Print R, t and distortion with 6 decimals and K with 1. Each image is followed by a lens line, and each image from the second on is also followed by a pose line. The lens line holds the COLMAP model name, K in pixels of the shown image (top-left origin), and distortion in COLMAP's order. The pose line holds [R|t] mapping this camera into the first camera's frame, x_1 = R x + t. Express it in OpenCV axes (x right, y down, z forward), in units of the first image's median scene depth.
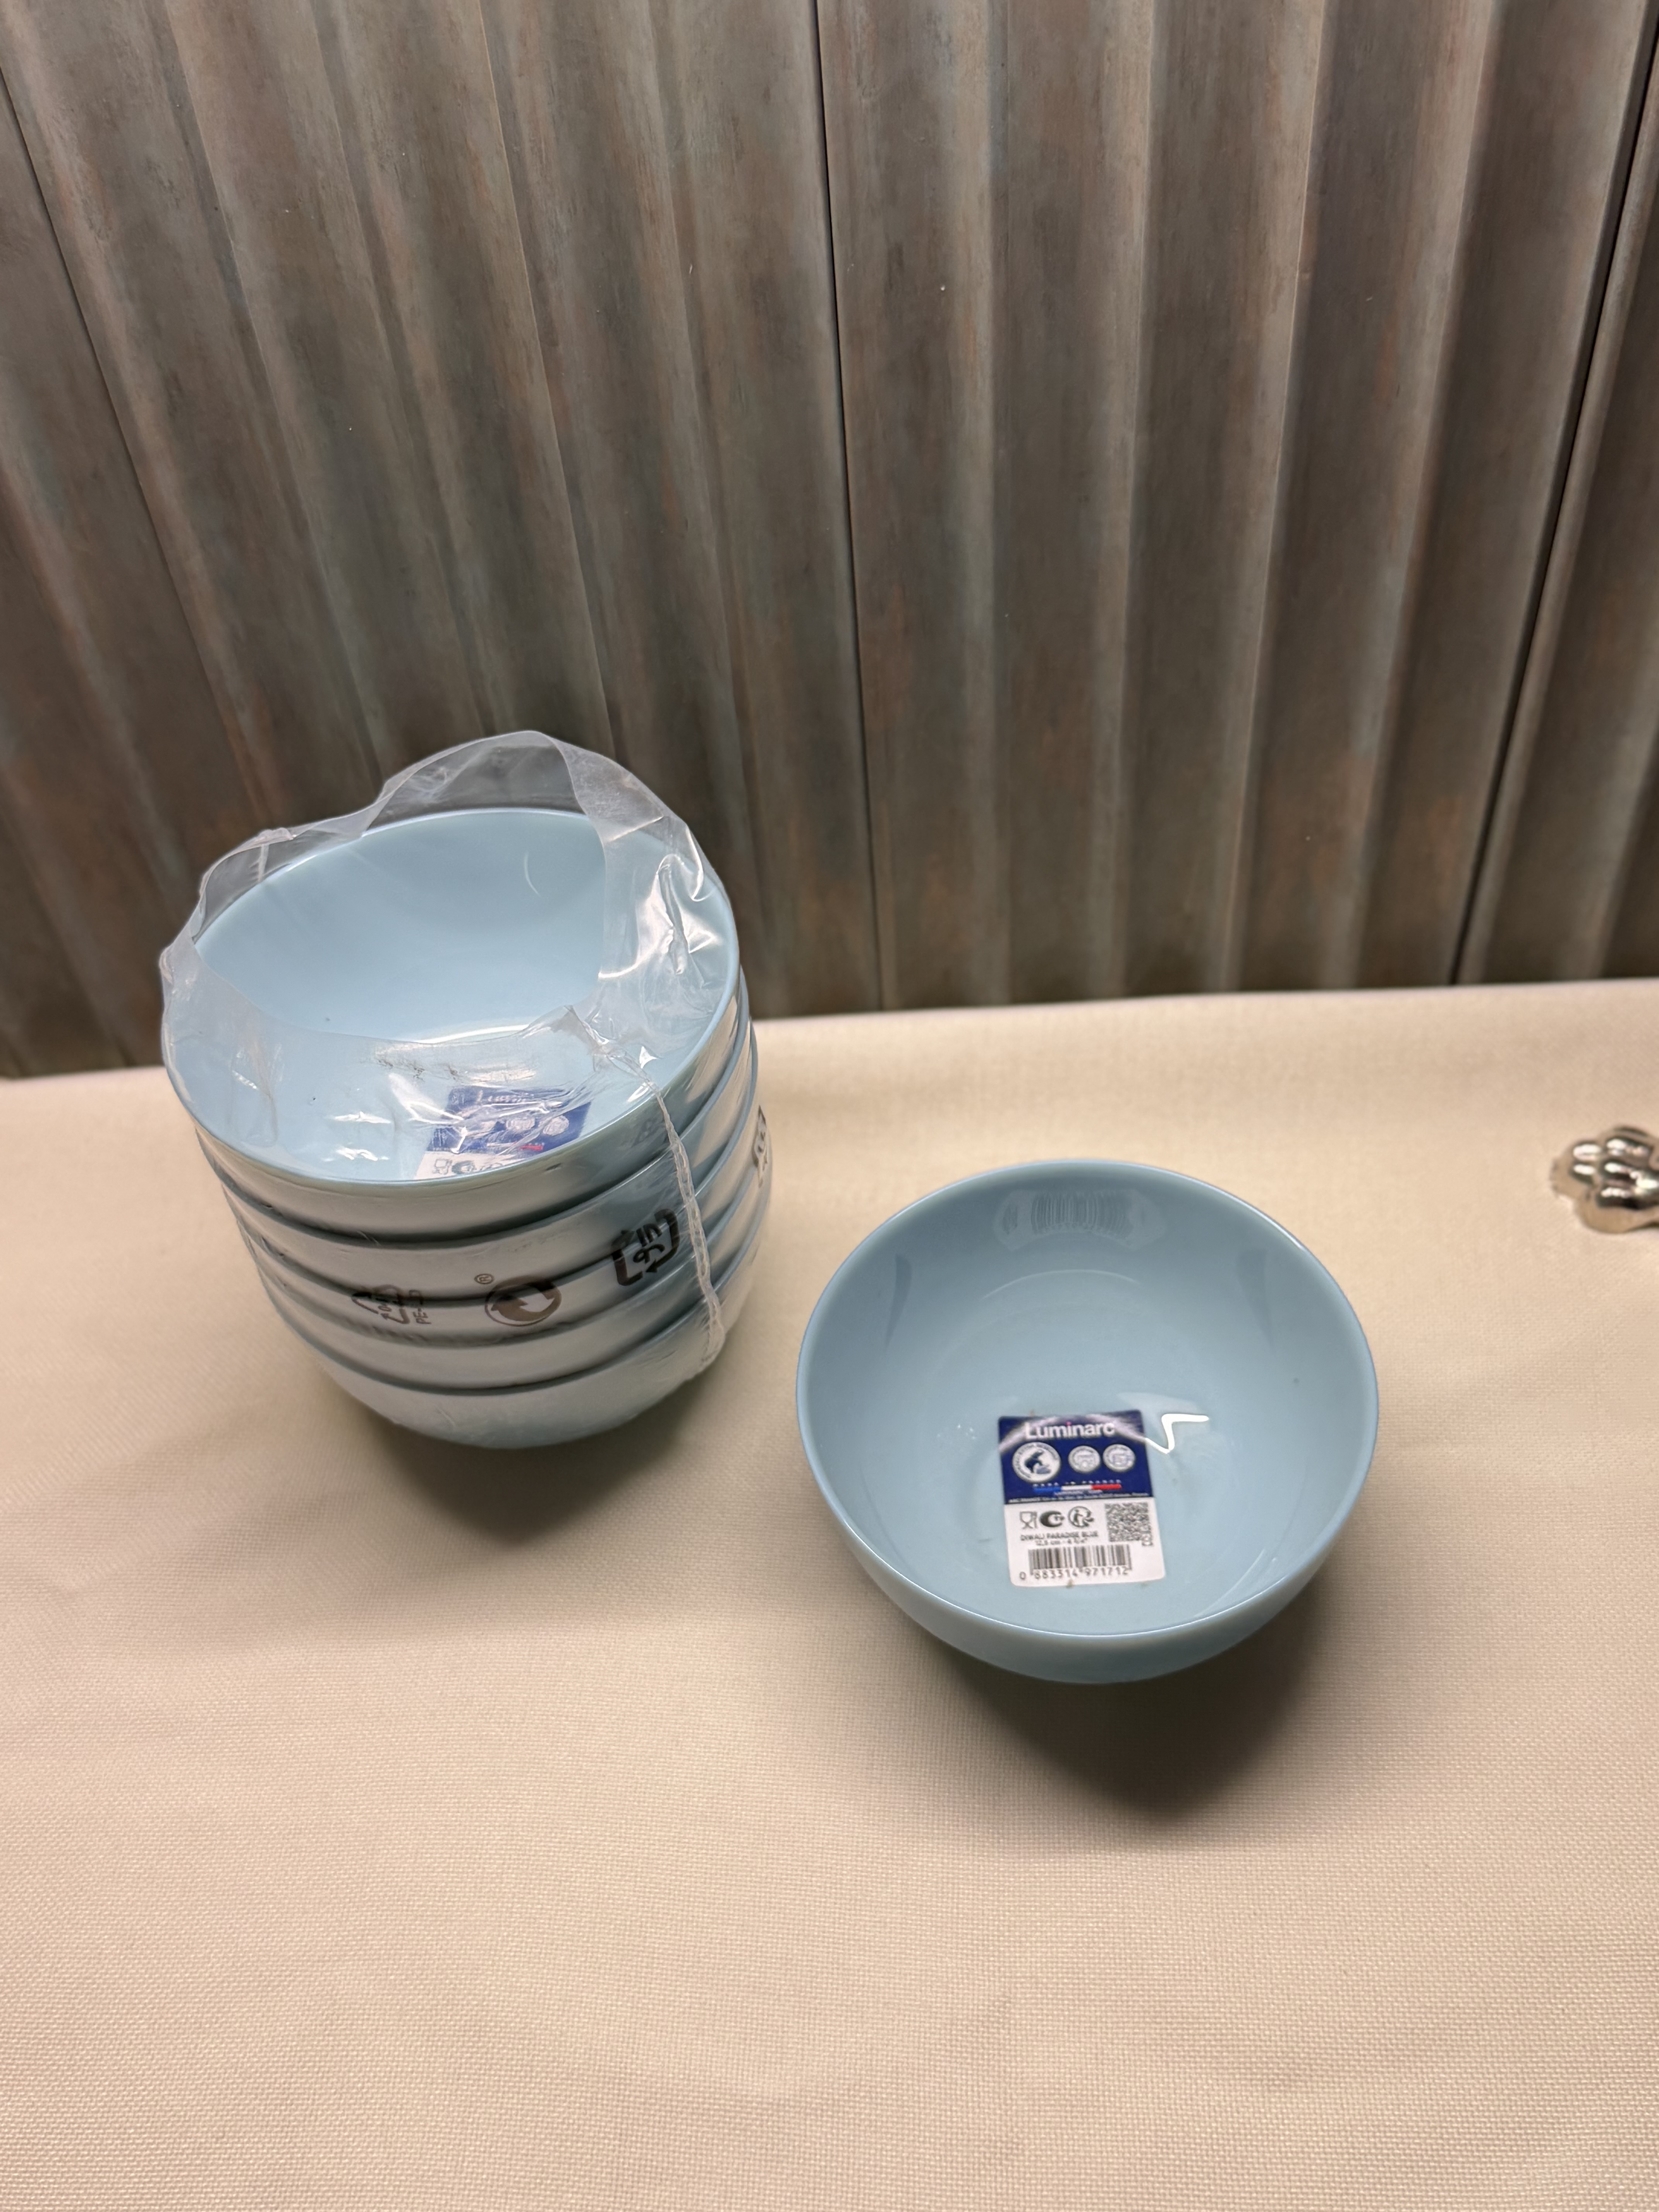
lens RADIAL K [[2250.6, 0, 820.8], [0, 2250.6, 1114.6], [0, 0, 1]] dist [0.195742, -0.474819]
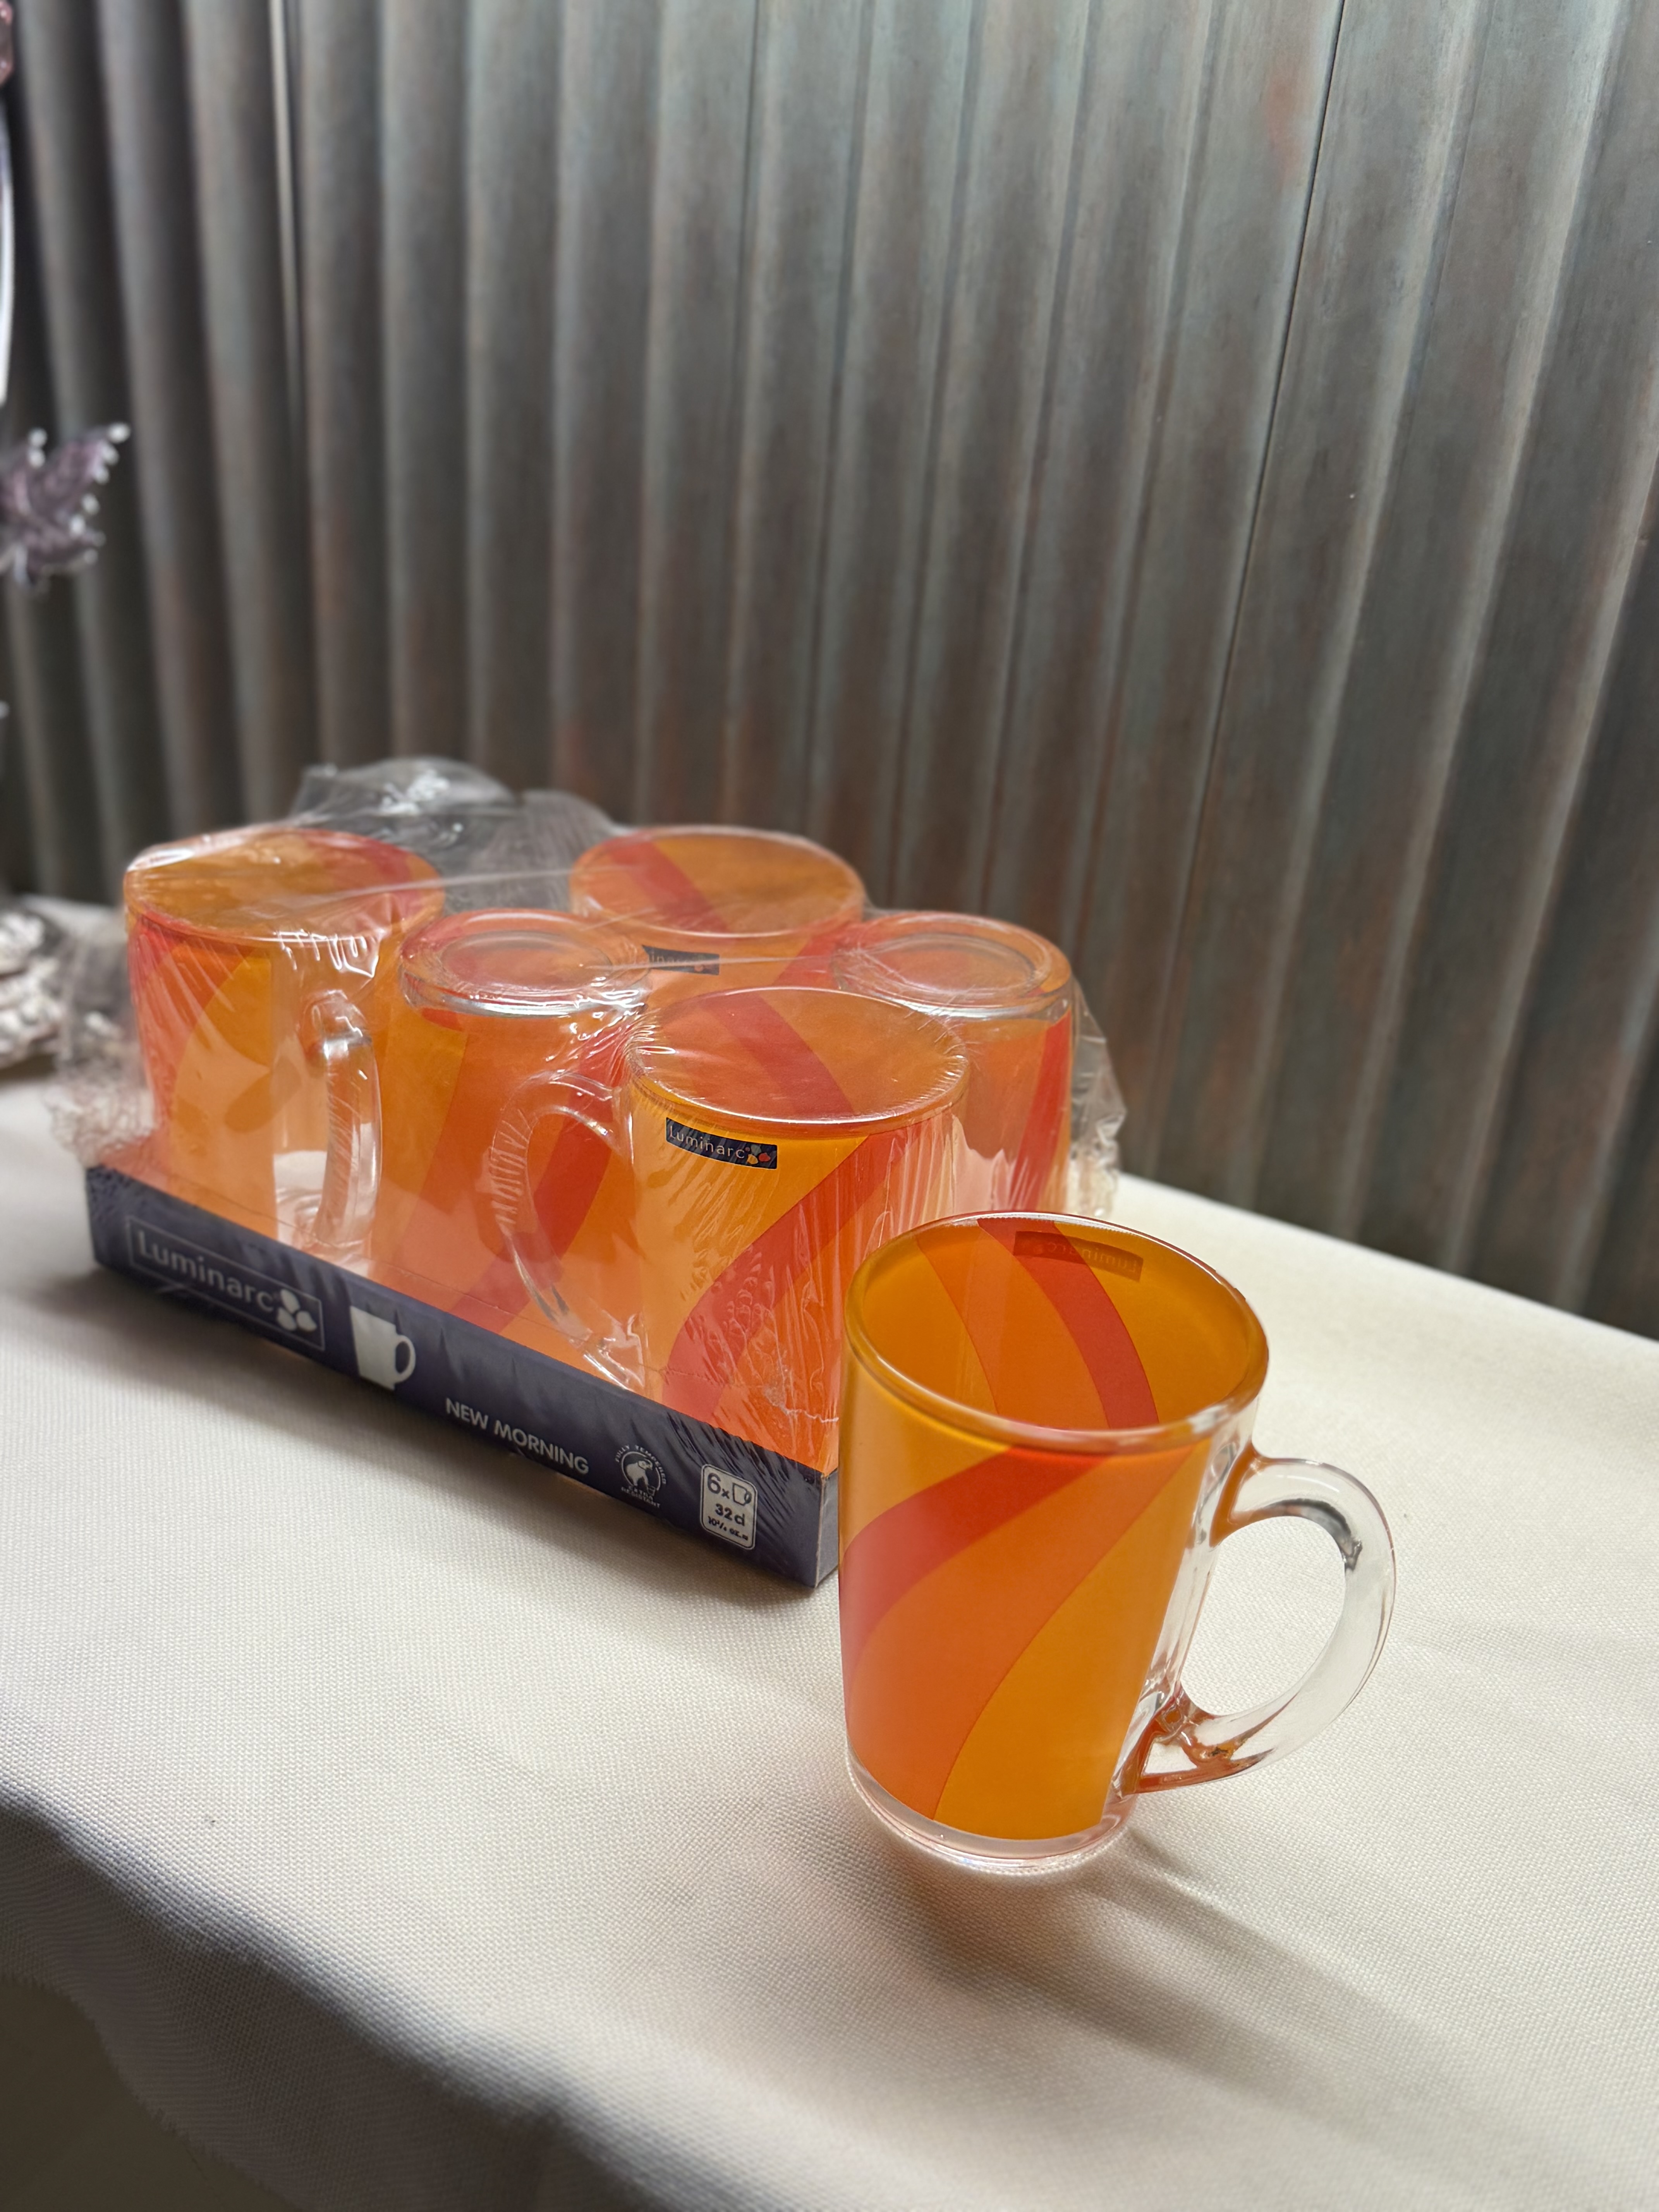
lens RADIAL K [[2220.3, 0, 829.5], [0, 2220.3, 1106.0], [0, 0, 1]] dist [0.177249, -0.440359]
pose [[0.873079, 0.336254, -0.353081, 0.338216], [-0.443776, 0.847998, -0.289761, 0.381079], [0.201979, 0.409673, 0.889591, 0.006155]]
